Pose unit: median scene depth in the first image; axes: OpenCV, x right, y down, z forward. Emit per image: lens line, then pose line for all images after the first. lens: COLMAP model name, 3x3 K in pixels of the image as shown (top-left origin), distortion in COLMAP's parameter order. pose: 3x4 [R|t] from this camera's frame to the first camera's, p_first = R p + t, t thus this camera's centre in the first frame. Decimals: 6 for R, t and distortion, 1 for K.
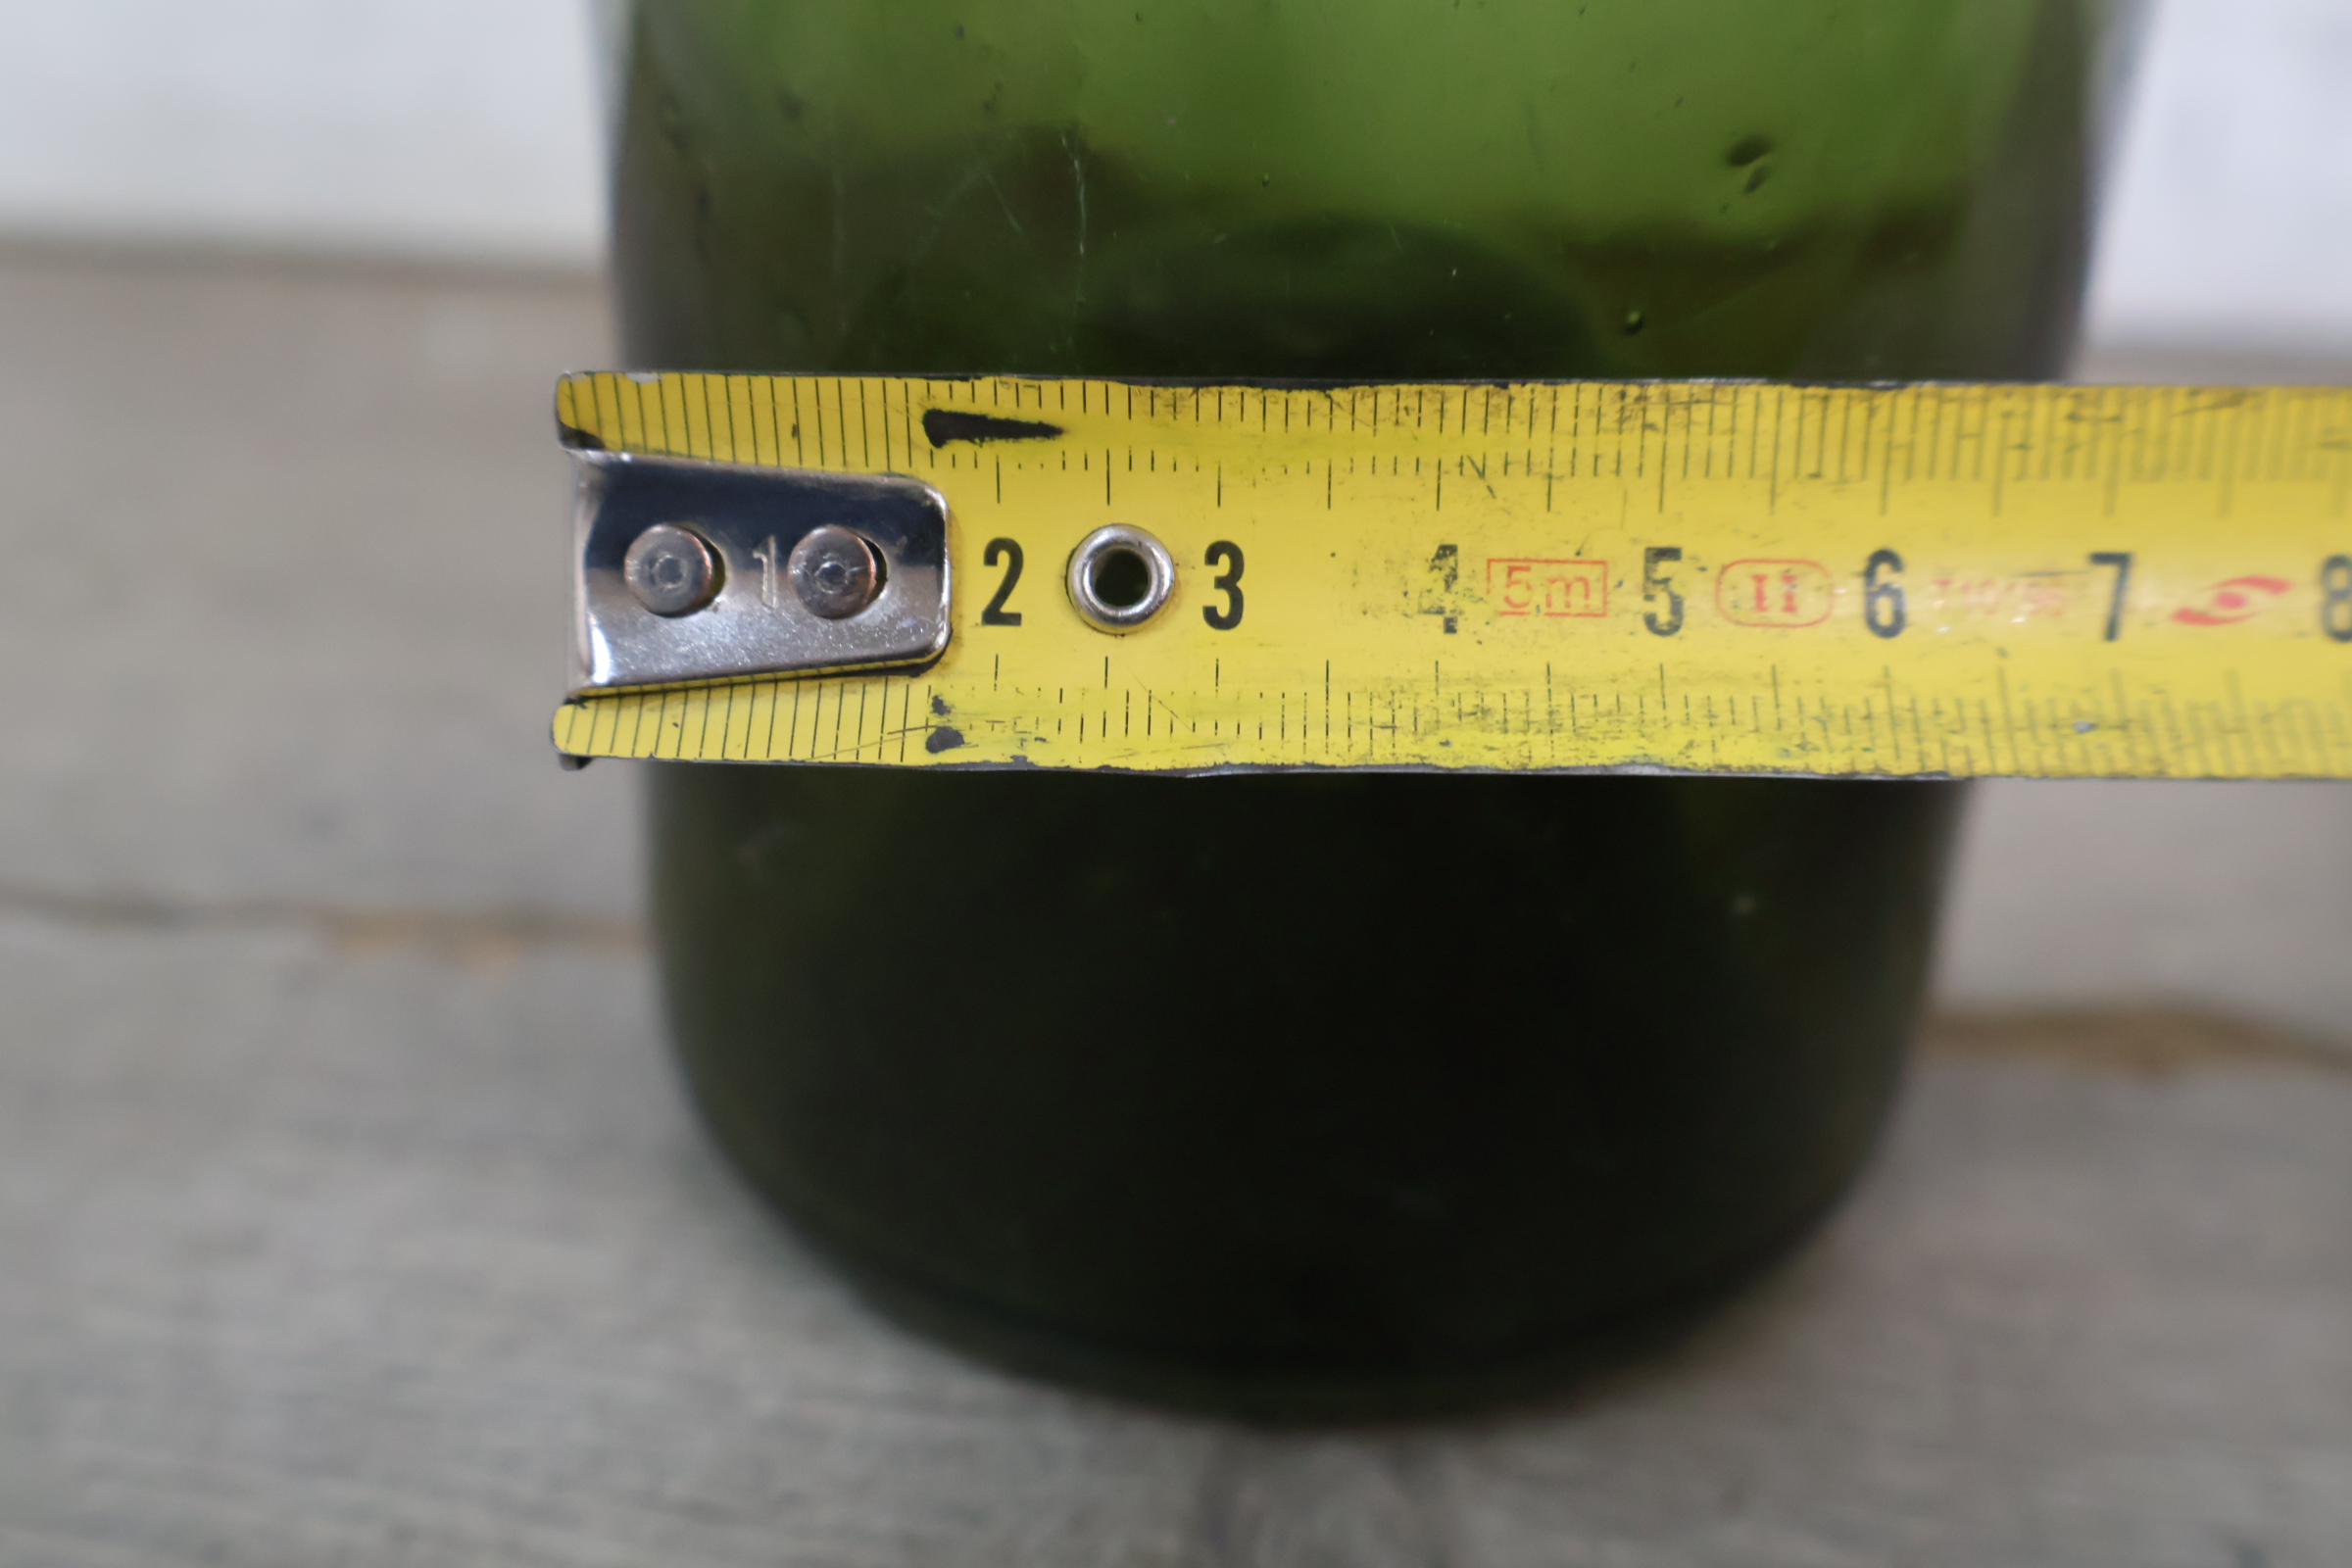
lens RADIAL K [[2356.9, 0, 1173.3], [0, 2356.9, 818.1], [0, 0, 1]] dist [0.010517, 0.012632]
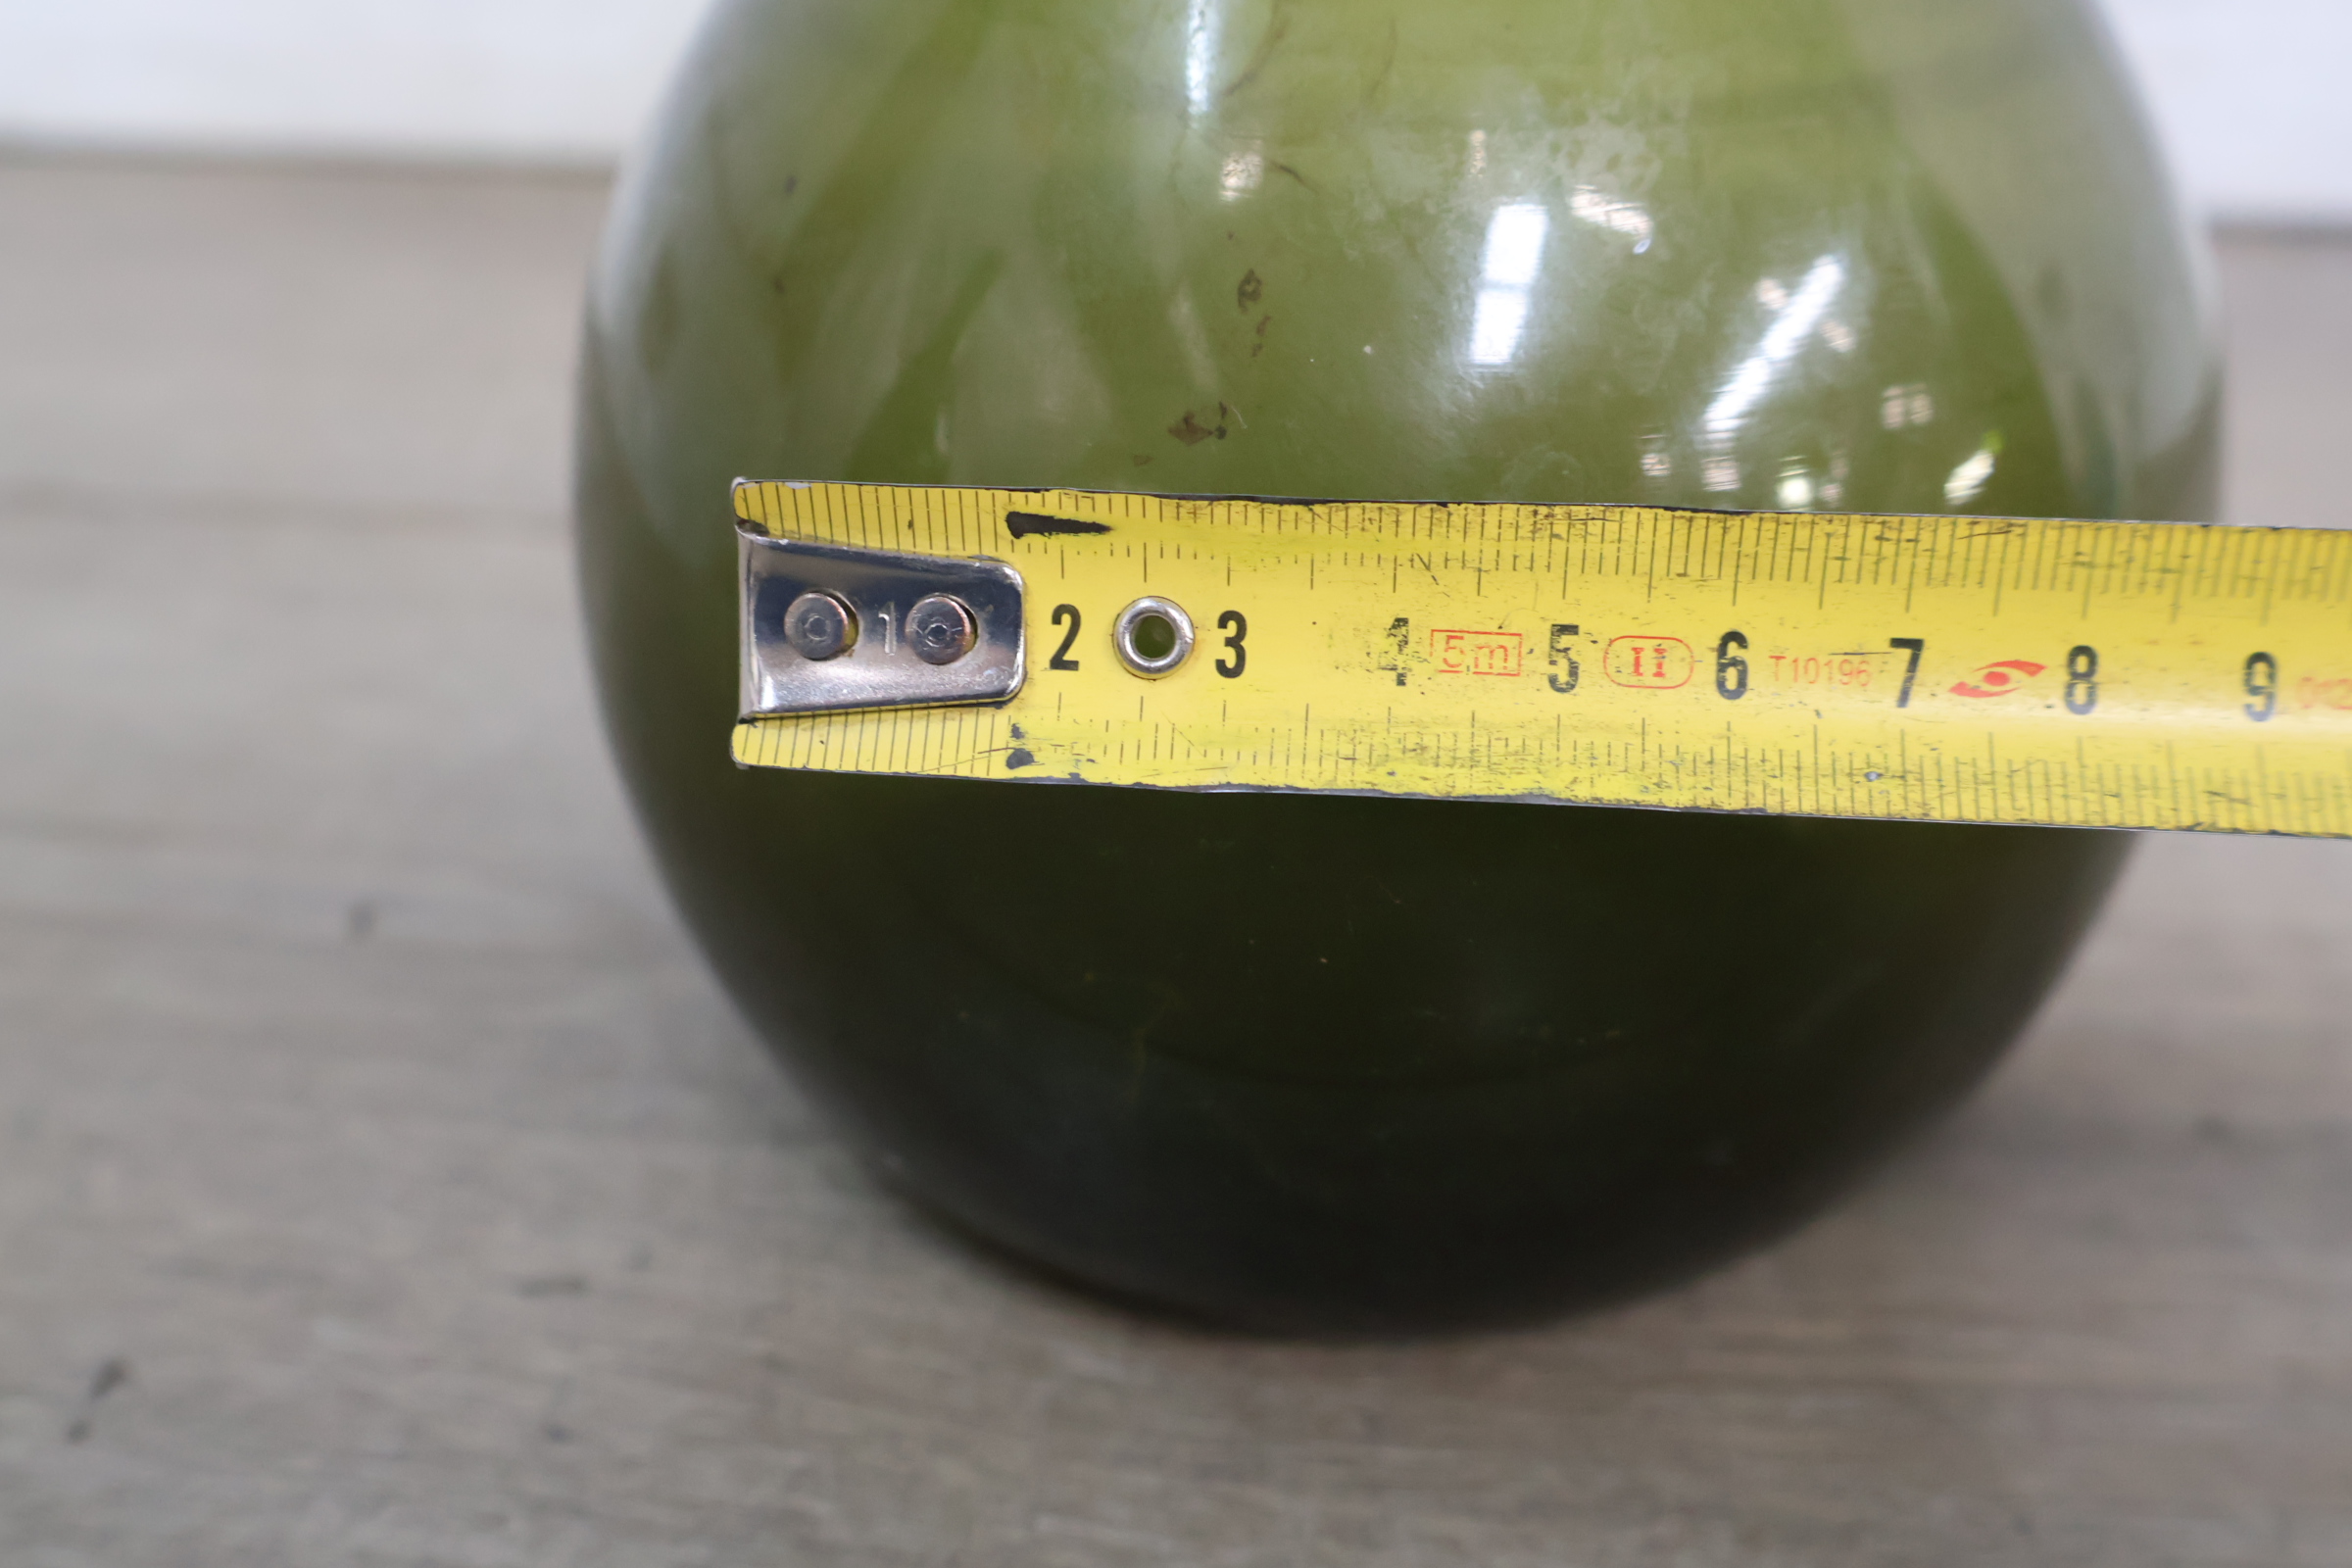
lens RADIAL K [[2356.9, 0, 1173.3], [0, 2356.9, 818.1], [0, 0, 1]] dist [0.010517, 0.012632]
pose [[0.998144, 0.025754, -0.055177, 0.065720], [-0.018118, 0.990726, 0.134663, -0.182957], [0.058134, -0.133413, 0.989354, -0.331508]]
